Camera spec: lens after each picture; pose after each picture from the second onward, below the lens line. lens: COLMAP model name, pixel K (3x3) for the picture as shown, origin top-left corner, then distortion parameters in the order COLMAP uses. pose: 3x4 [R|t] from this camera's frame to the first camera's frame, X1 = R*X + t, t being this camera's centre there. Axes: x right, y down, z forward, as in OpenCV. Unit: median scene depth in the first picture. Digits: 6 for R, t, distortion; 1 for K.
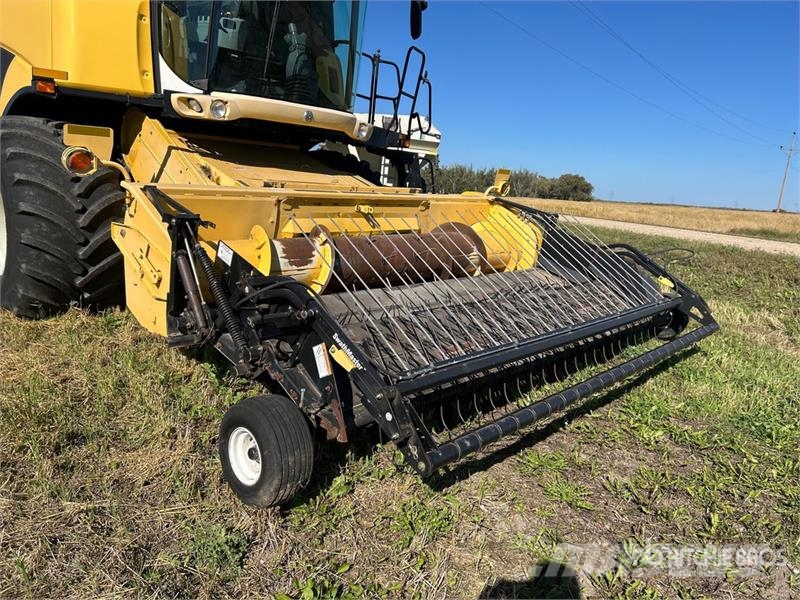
lens RADIAL K [[605.4, 0, 406.5], [0, 605.4, 301.9], [0, 0, 1]] dist [0.055075, -0.044244]
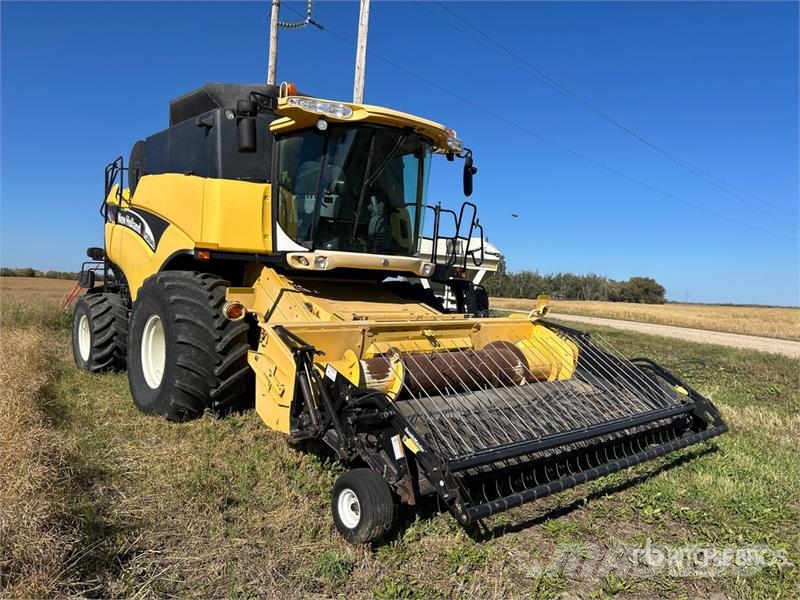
lens RADIAL K [[605.4, 0, 403.5], [0, 605.4, 294.1], [0, 0, 1]] dist [0.055075, -0.044244]
pose [[0.992833, -0.026149, -0.116610, 0.031235], [0.004115, 0.982669, -0.185321, 0.002694], [0.119435, 0.183513, 0.975735, -0.278906]]
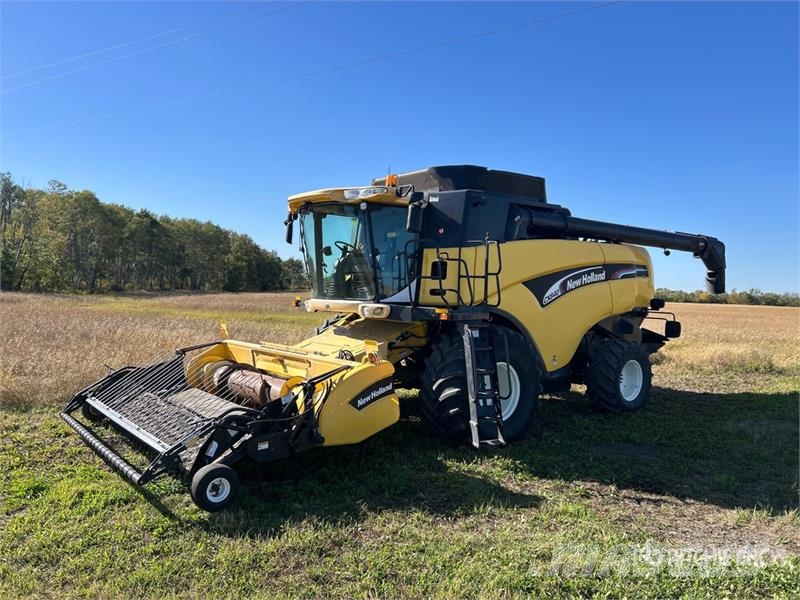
lens RADIAL K [[605.4, 0, 407.4], [0, 605.4, 329.5], [0, 0, 1]] dist [0.055075, -0.044244]
pose [[-0.144309, -0.026520, -0.989177, 1.543760], [-0.244132, 0.969694, 0.009618, -0.344096], [0.958945, 0.242878, -0.146410, 1.603863]]
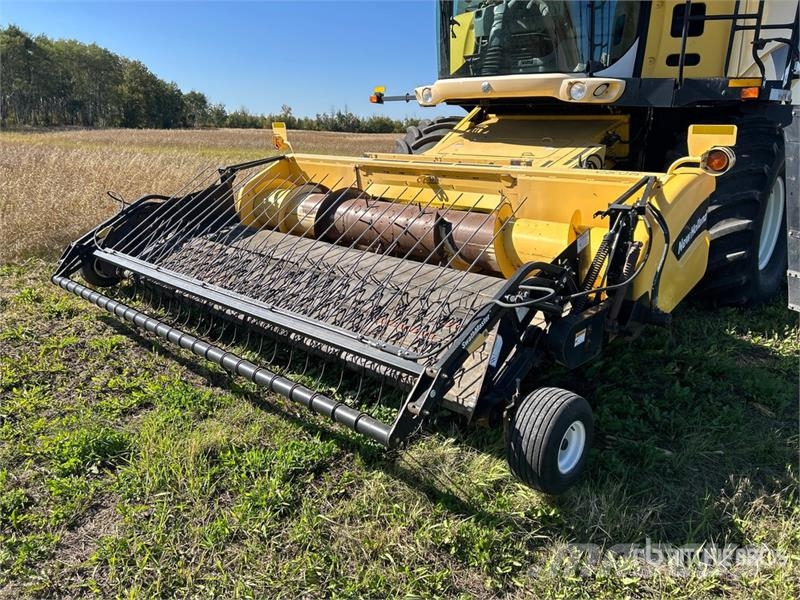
lens RADIAL K [[605.4, 0, 398.6], [0, 605.4, 308.7], [0, 0, 1]] dist [0.055075, -0.044244]
pose [[-0.017957, 0.193118, -0.981011, 0.950594], [-0.233593, 0.953206, 0.191920, -0.136615], [0.972169, 0.232604, 0.027995, 1.011912]]
